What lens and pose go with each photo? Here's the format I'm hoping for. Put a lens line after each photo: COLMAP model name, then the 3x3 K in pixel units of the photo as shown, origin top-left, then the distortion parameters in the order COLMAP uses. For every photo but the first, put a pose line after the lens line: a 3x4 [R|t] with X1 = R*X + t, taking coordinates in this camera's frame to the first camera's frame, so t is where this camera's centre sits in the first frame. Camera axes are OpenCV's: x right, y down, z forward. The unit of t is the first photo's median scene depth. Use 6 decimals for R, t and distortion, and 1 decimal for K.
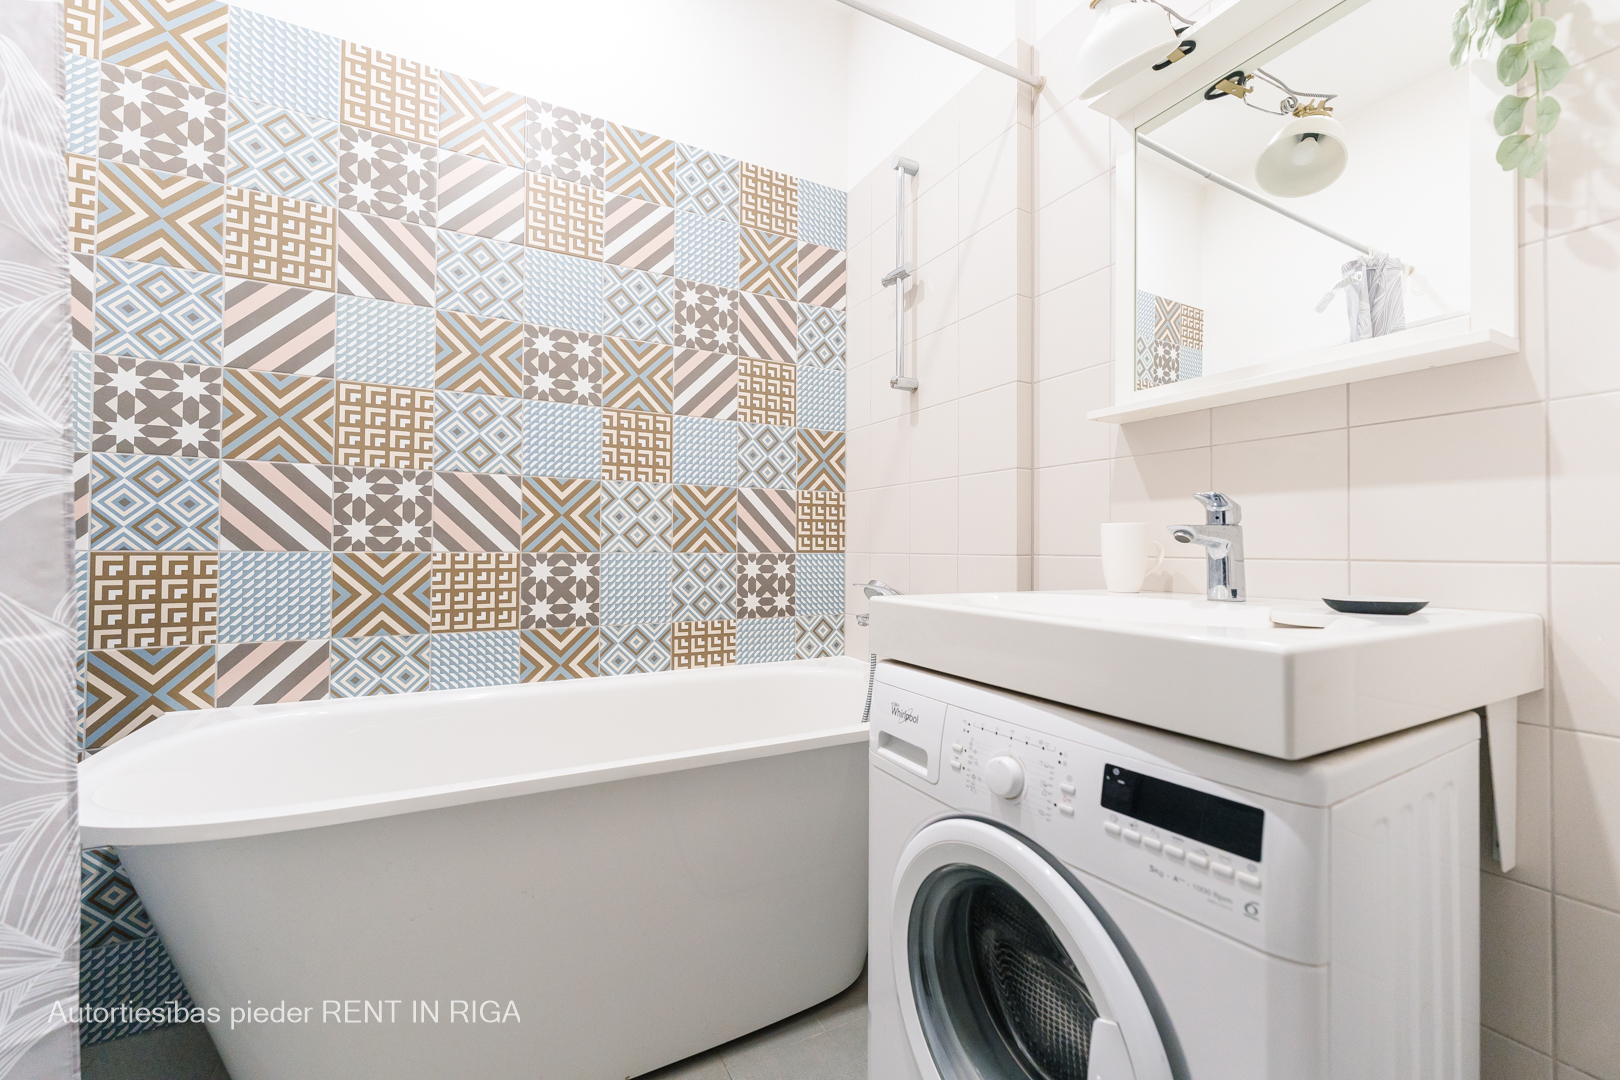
lens RADIAL K [[654.3, 0, 810.0], [0, 654.3, 540.0], [0, 0, 1]] dist [-0.000426, -0.000020]
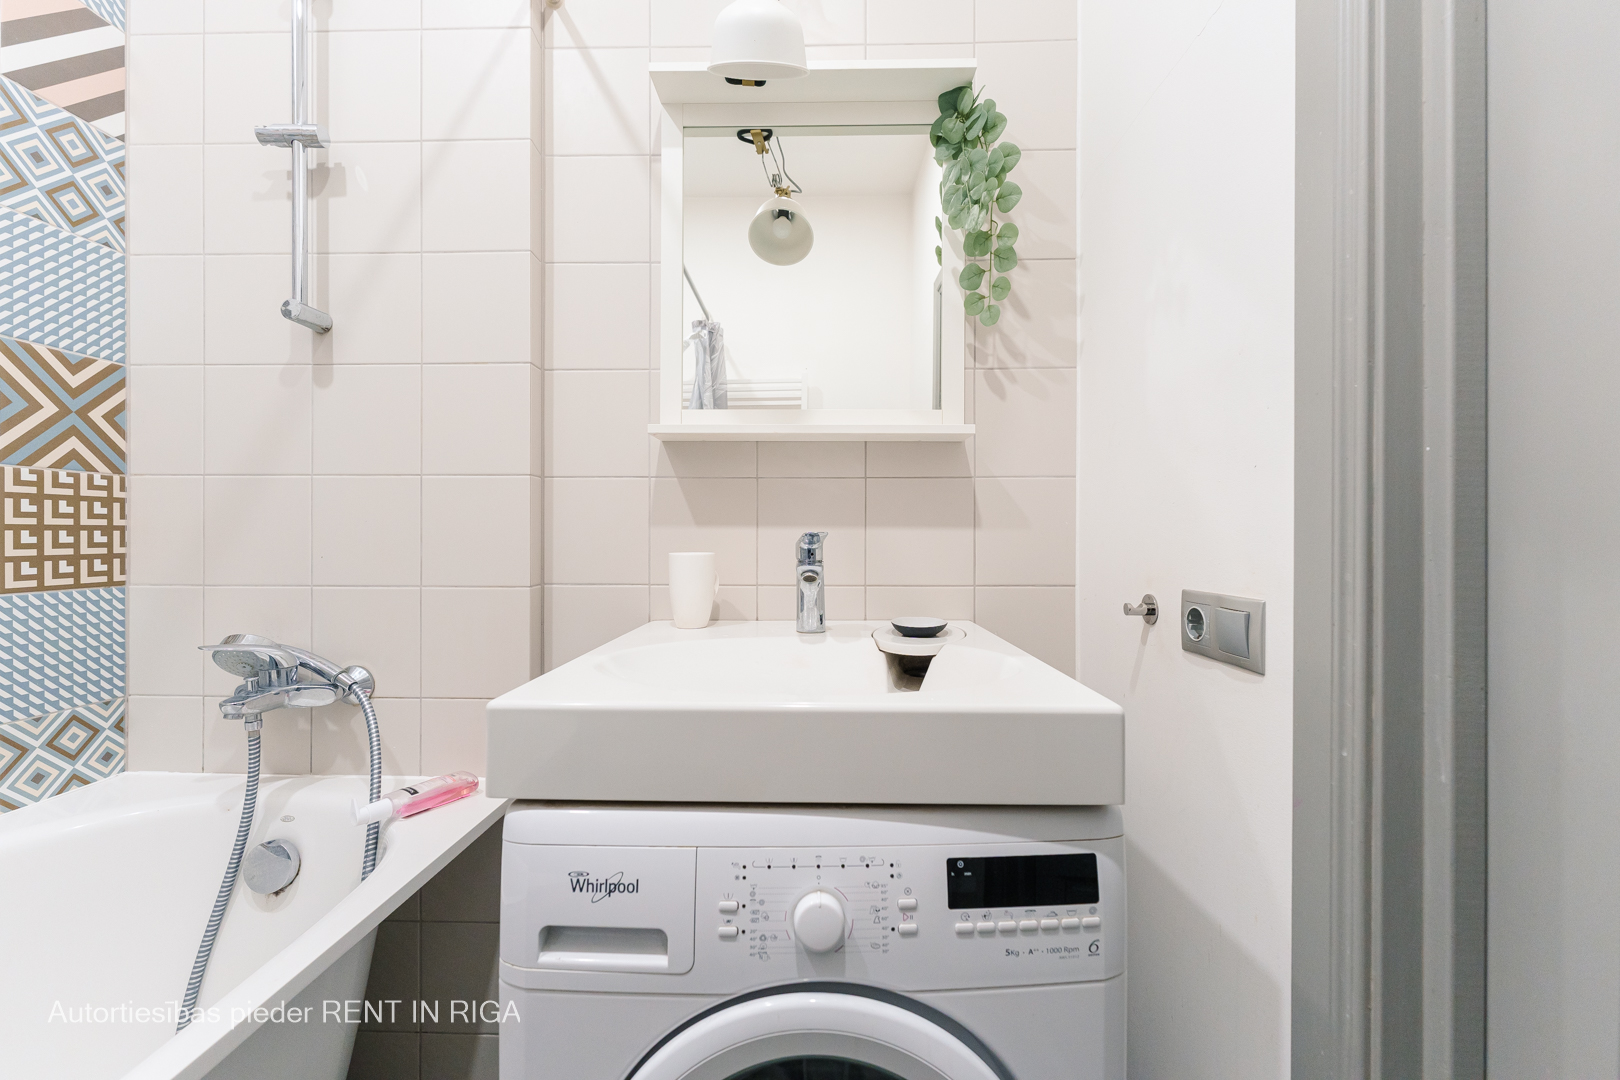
lens RADIAL K [[638.4, 0, 810.0], [0, 638.4, 540.0], [0, 0, 1]] dist [-0.001283, -0.000088]
pose [[0.493741, -0.005949, 0.869588, -0.176742], [-0.013622, 0.999801, 0.014574, -0.047127], [-0.869502, -0.019041, 0.493562, 0.324319]]
